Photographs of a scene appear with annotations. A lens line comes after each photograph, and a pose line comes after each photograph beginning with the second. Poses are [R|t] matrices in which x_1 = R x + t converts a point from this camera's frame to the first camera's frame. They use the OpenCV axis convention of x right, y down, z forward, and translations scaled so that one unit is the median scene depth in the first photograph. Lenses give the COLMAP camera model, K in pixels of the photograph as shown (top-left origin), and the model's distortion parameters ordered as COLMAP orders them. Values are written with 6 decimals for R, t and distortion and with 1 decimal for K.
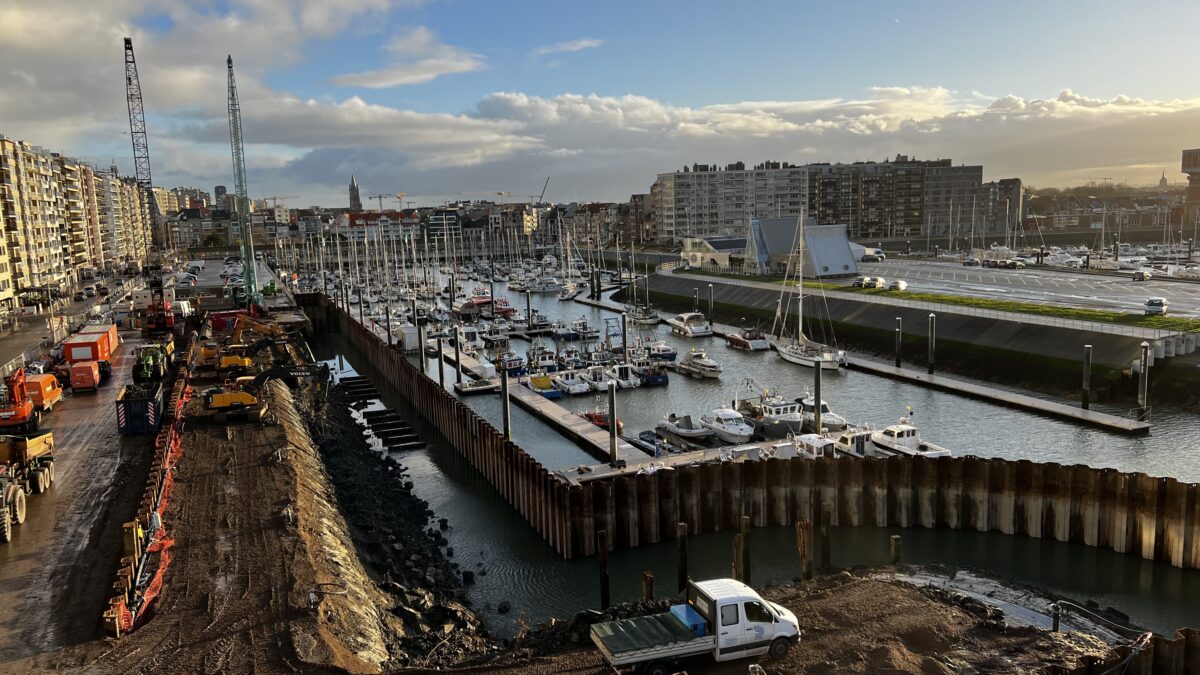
lens RADIAL K [[894.9, 0, 600.0], [0, 894.9, 337.5], [0, 0, 1]] dist [0.050692, -0.000889]
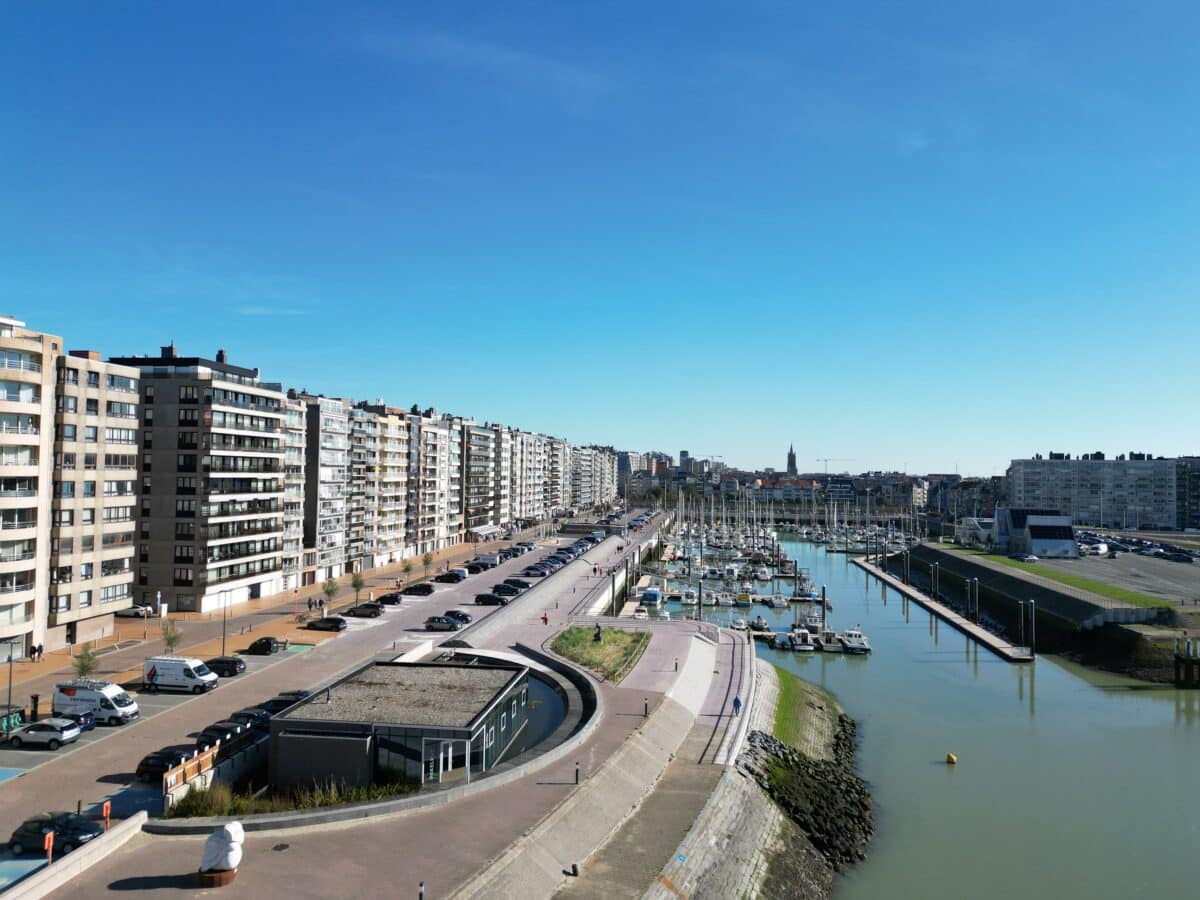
lens RADIAL K [[836.6, 0, 600.6], [0, 836.6, 453.9], [0, 0, 1]] dist [0.093763, -0.123664]
pose [[0.869075, 0.037903, -0.493226, 0.141455], [-0.116804, 0.984590, -0.130148, 0.006919], [0.480693, 0.170719, 0.860110, -0.153015]]
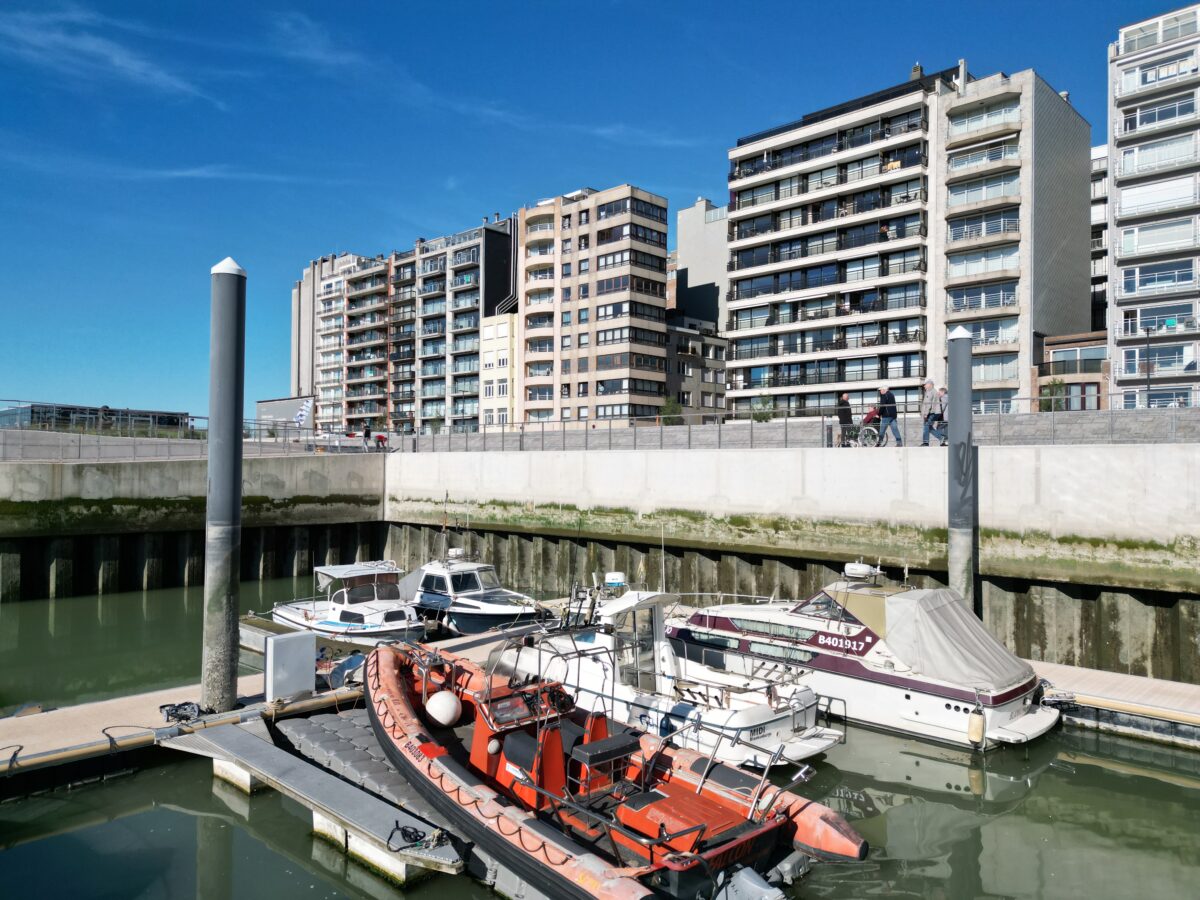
lens RADIAL K [[841.9, 0, 600.0], [0, 841.9, 450.0], [0, 0, 1]] dist [0.088587, -0.092425]
pose [[-0.912737, 0.015243, -0.408264, 0.003358], [-0.037333, 0.992011, 0.120501, 0.012047], [0.406839, 0.125227, -0.904876, 0.233693]]
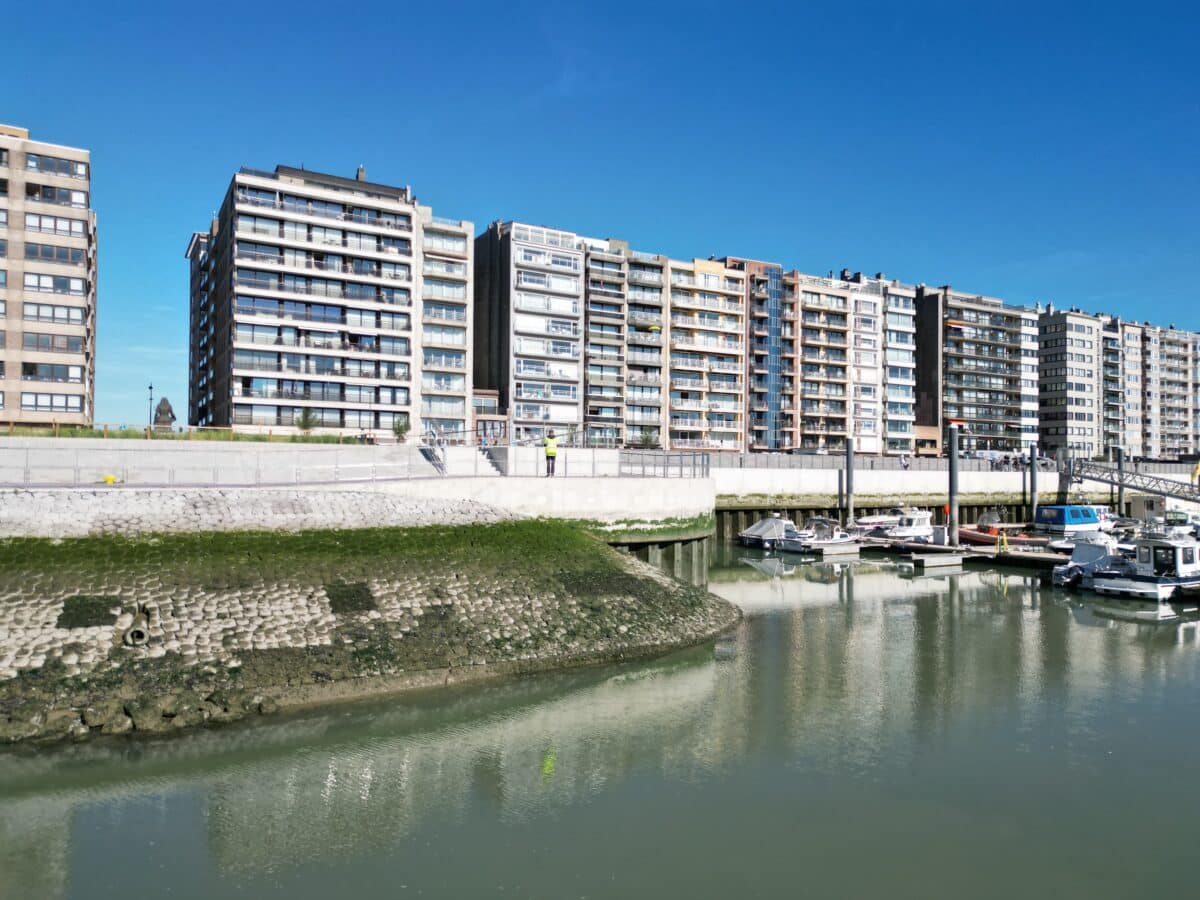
lens RADIAL K [[837.7, 0, 598.6], [0, 837.7, 452.0], [0, 0, 1]] dist [0.075405, -0.076910]
pose [[0.148232, 0.011698, -0.988883, 0.135893], [-0.155742, 0.987729, -0.011661, 0.024547], [0.976612, 0.155739, 0.148235, 0.109468]]
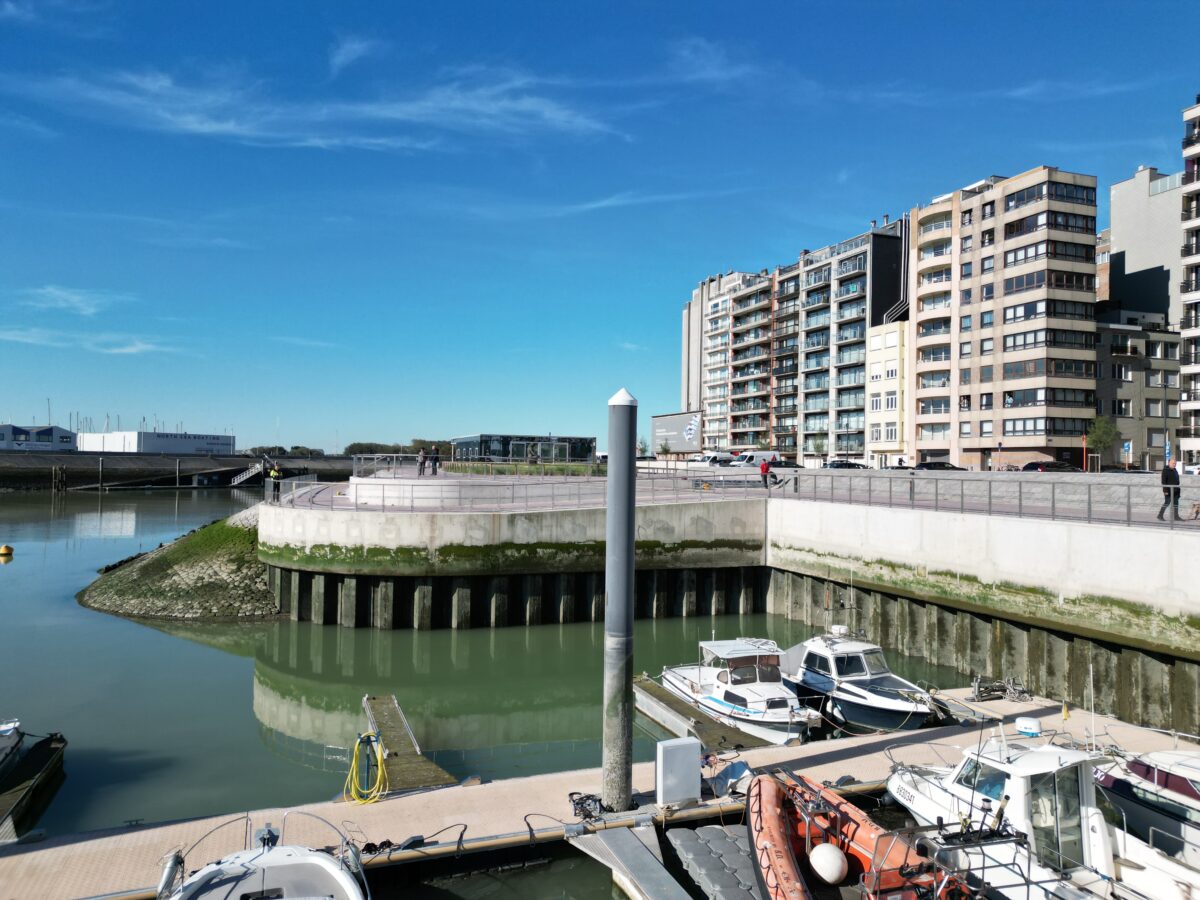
lens RADIAL K [[841.9, 0, 600.0], [0, 841.9, 450.0], [0, 0, 1]] dist [0.088587, -0.092425]
pose [[-0.999480, 0.019852, 0.025394, 0.002854], [0.022868, 0.991945, 0.124588, 0.006271], [-0.022717, 0.125104, -0.991884, 0.232324]]
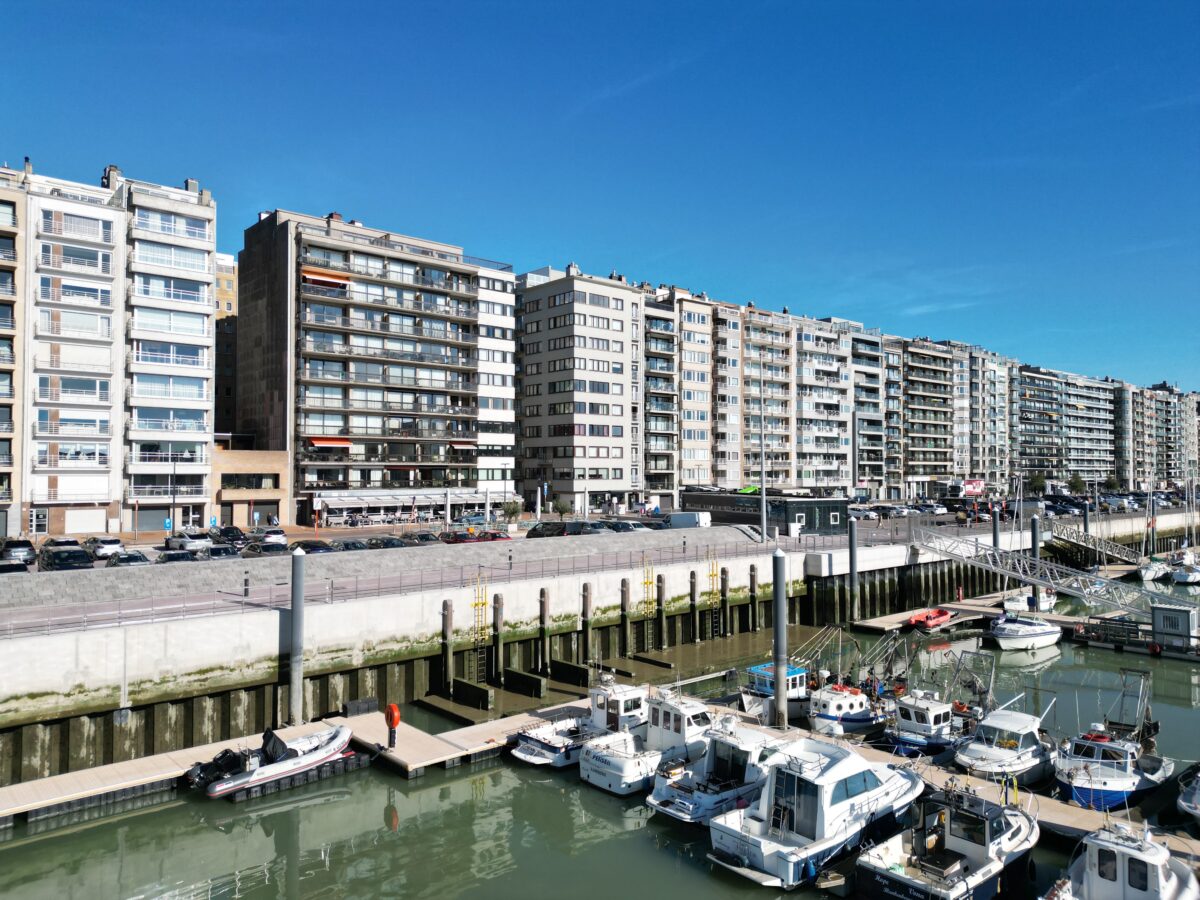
lens RADIAL K [[836.6, 0, 600.6], [0, 836.6, 453.9], [0, 0, 1]] dist [0.093763, -0.123664]
pose [[0.327610, 0.018639, -0.944629, 0.008711], [-0.150949, 0.987995, -0.032857, -0.022052], [0.932677, 0.153355, 0.326491, 0.331573]]
